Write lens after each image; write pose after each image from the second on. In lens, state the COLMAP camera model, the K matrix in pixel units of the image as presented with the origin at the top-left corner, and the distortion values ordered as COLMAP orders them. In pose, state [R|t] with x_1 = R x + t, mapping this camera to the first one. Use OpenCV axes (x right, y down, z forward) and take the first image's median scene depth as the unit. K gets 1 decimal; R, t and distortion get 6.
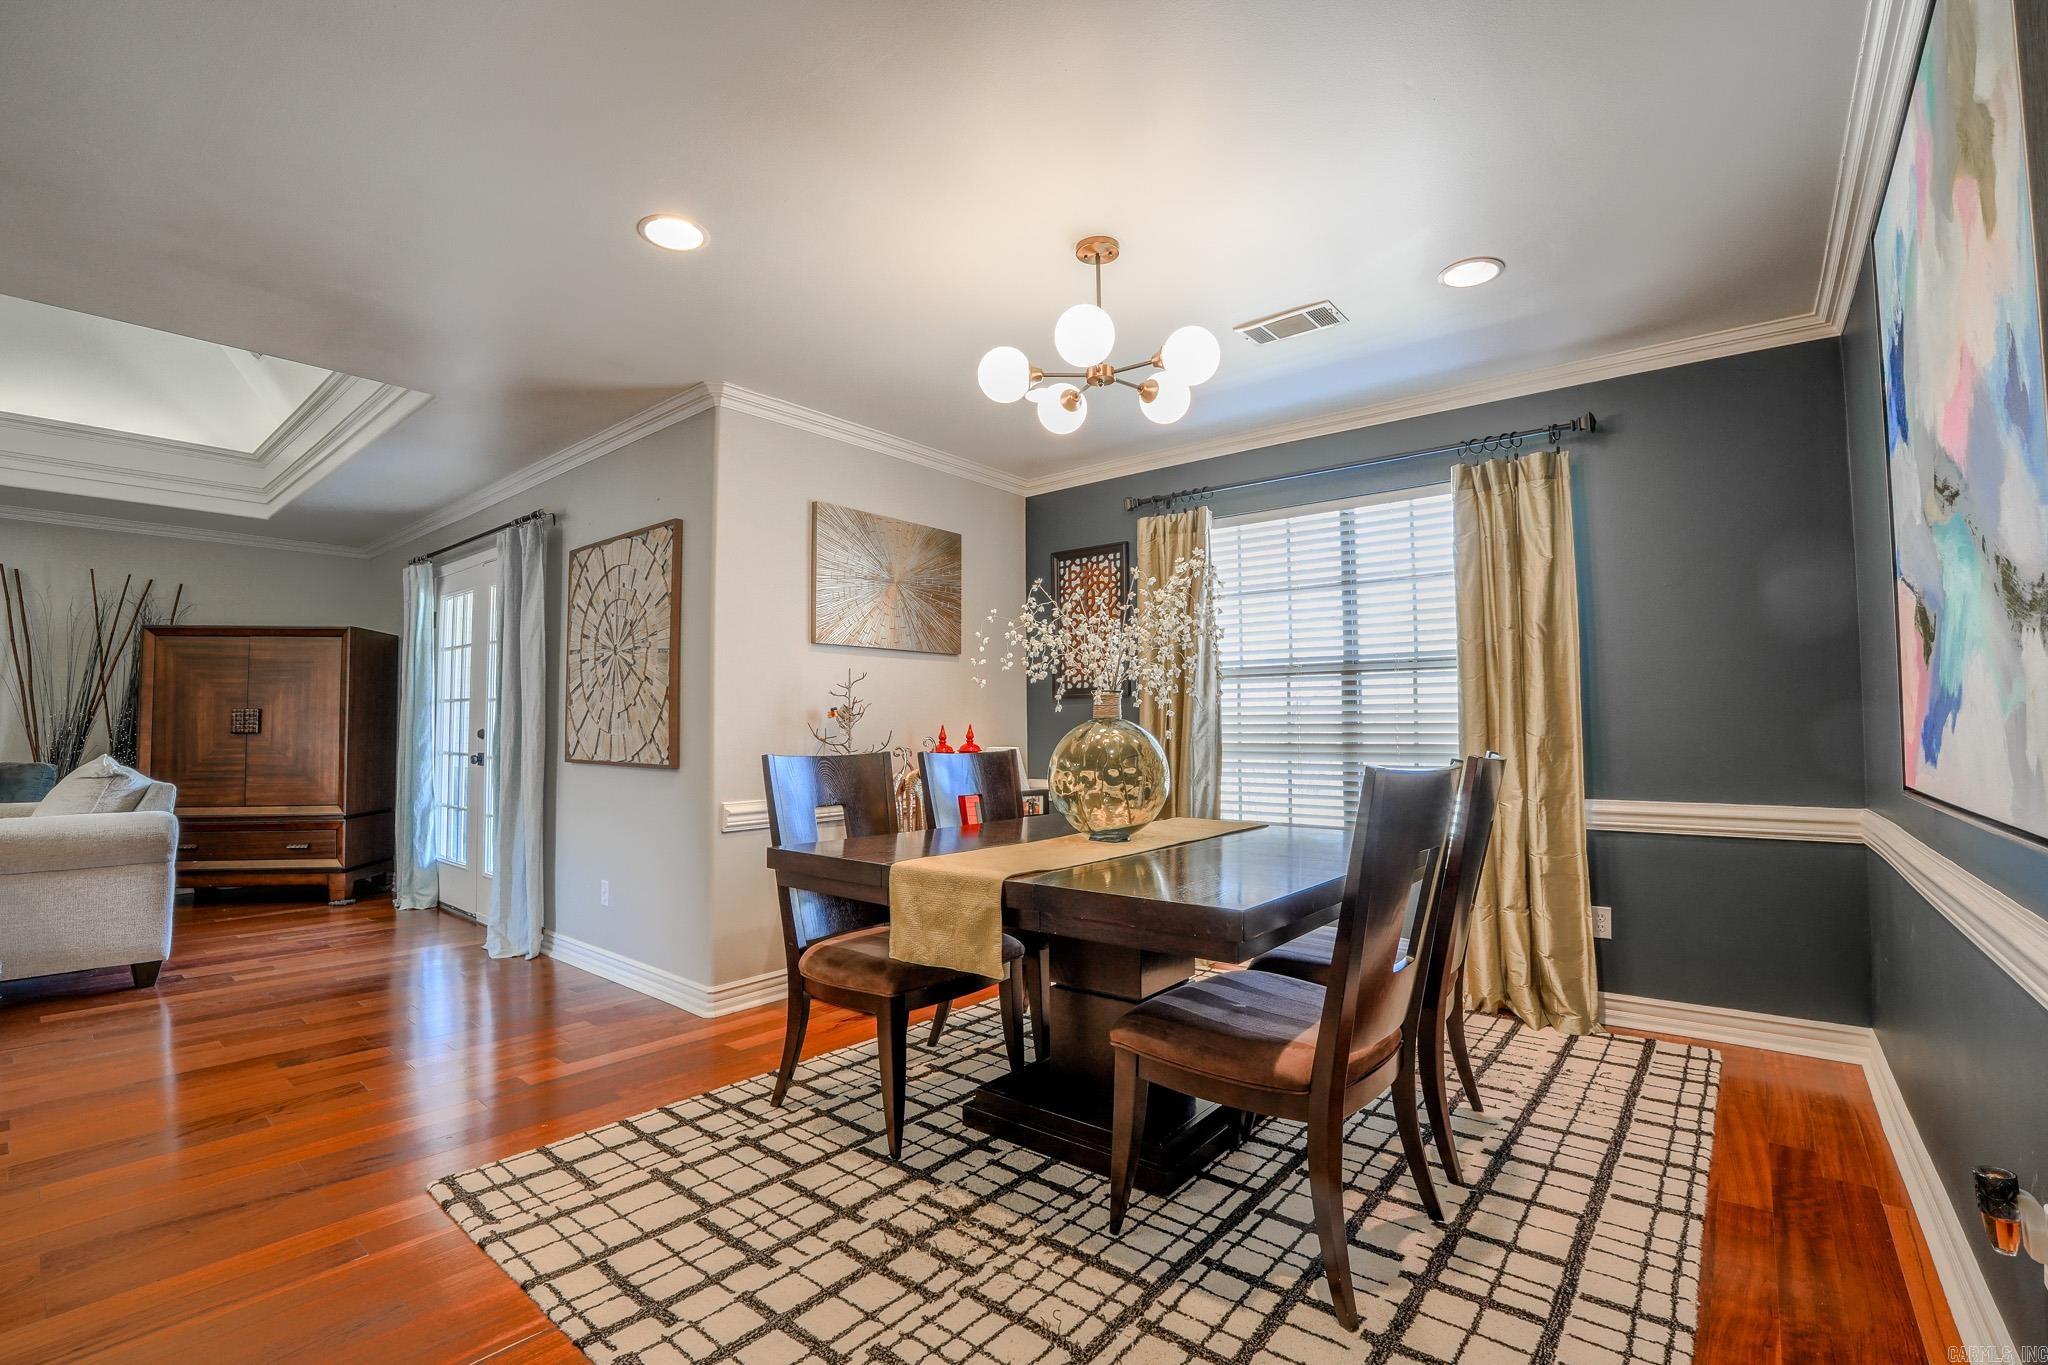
lens RADIAL K [[901.6, 0, 1022.6], [0, 901.6, 686.1], [0, 0, 1]] dist [-0.051934, 0.002809]
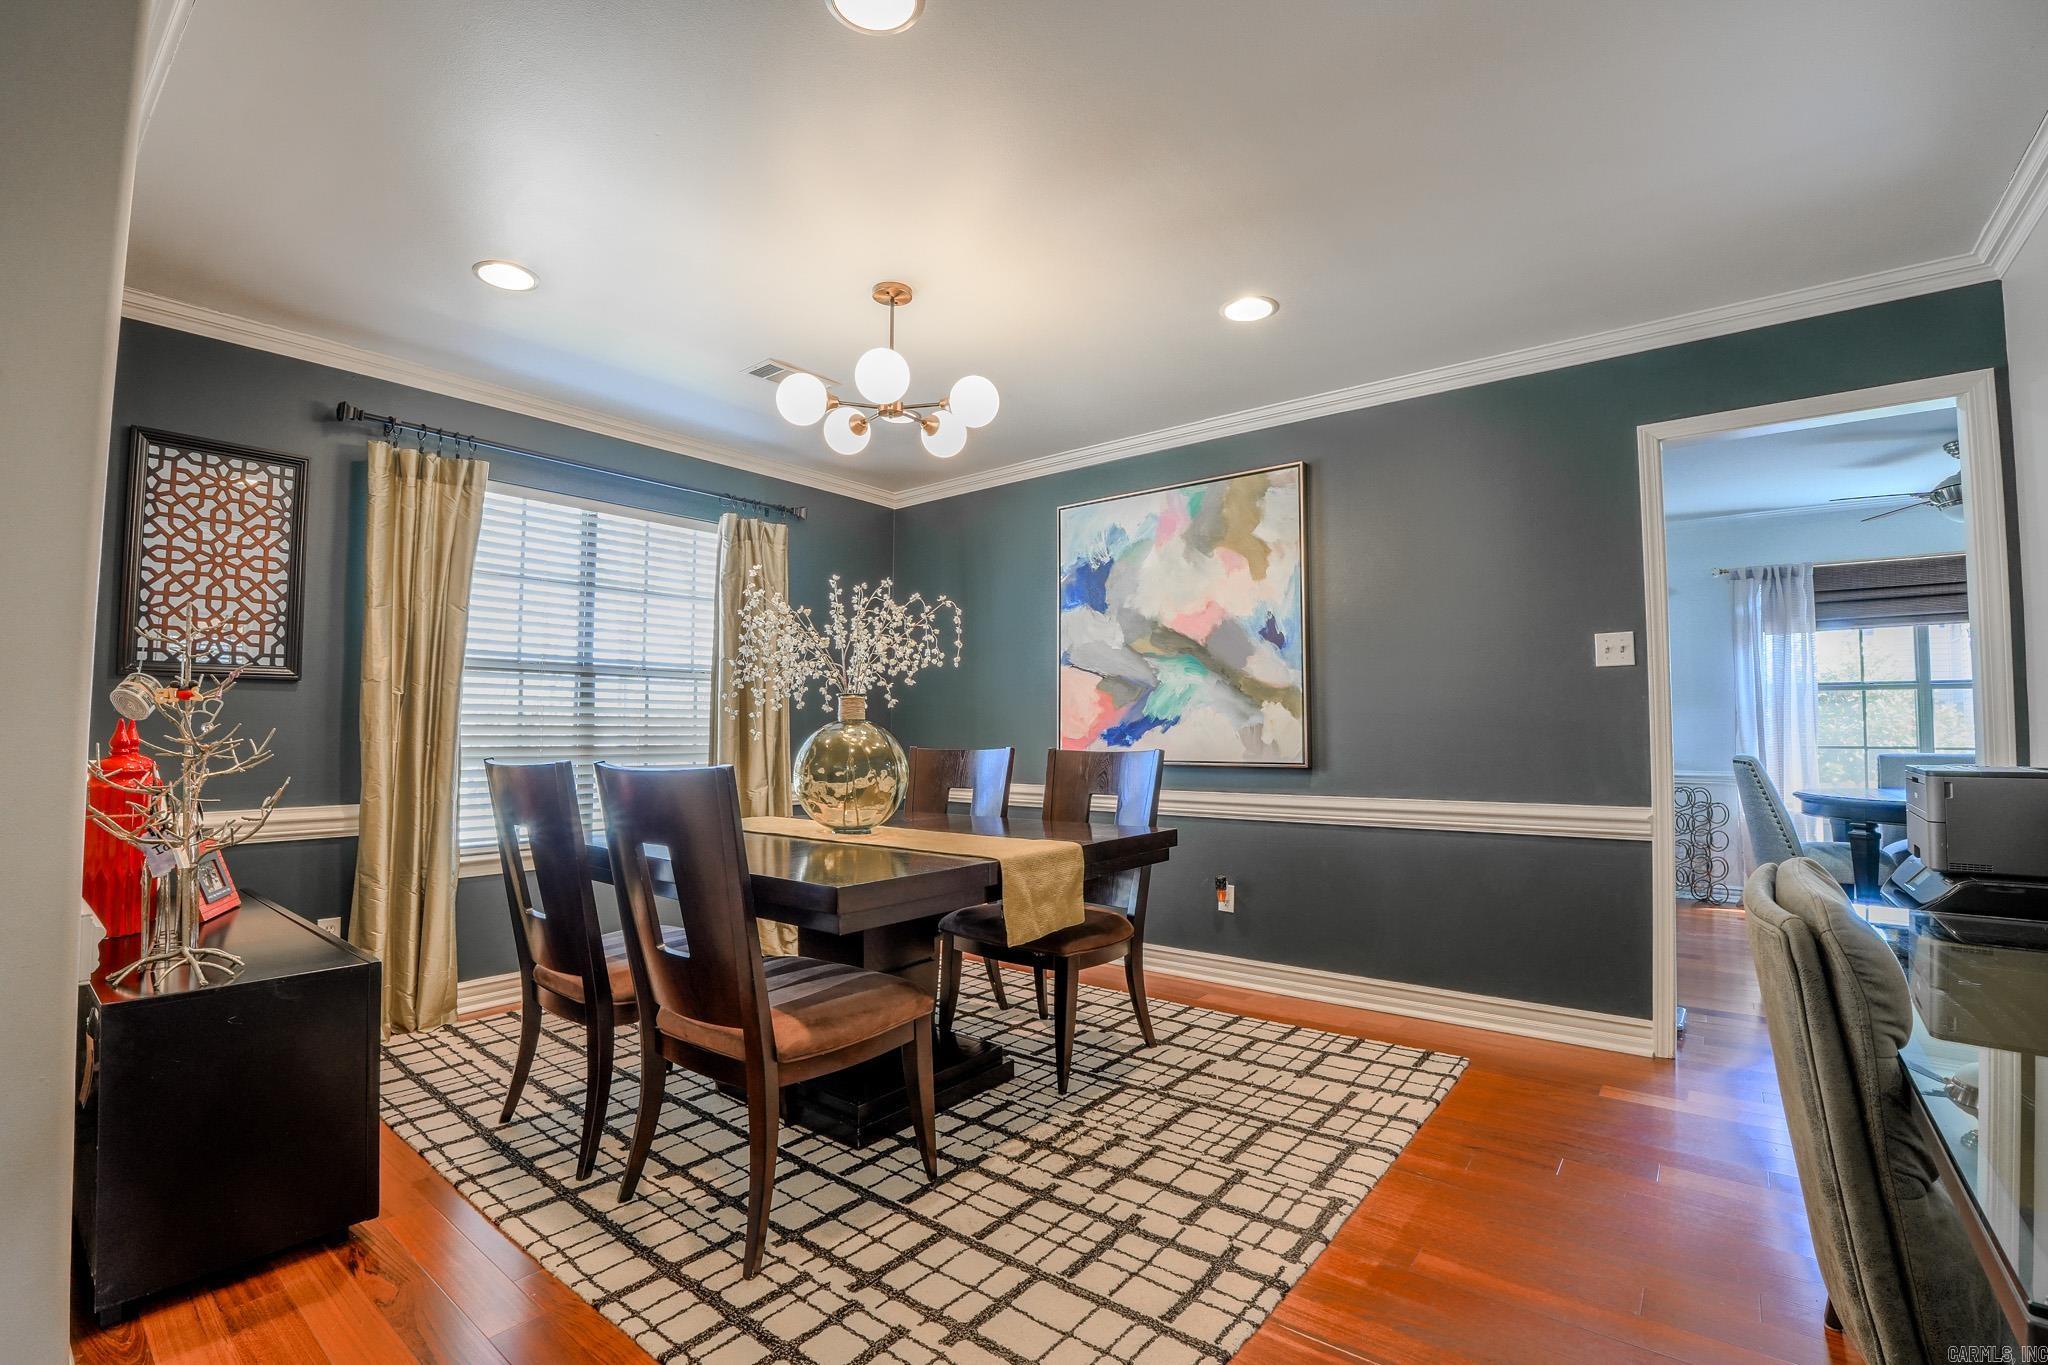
lens RADIAL K [[901.6, 0, 1026.2], [0, 901.6, 678.3], [0, 0, 1]] dist [-0.051934, 0.002809]
pose [[-0.013278, 0.061480, 0.998020, -1.238319], [-0.046810, 0.996975, -0.062038, 0.053844], [-0.998816, -0.047541, -0.010360, 1.025318]]
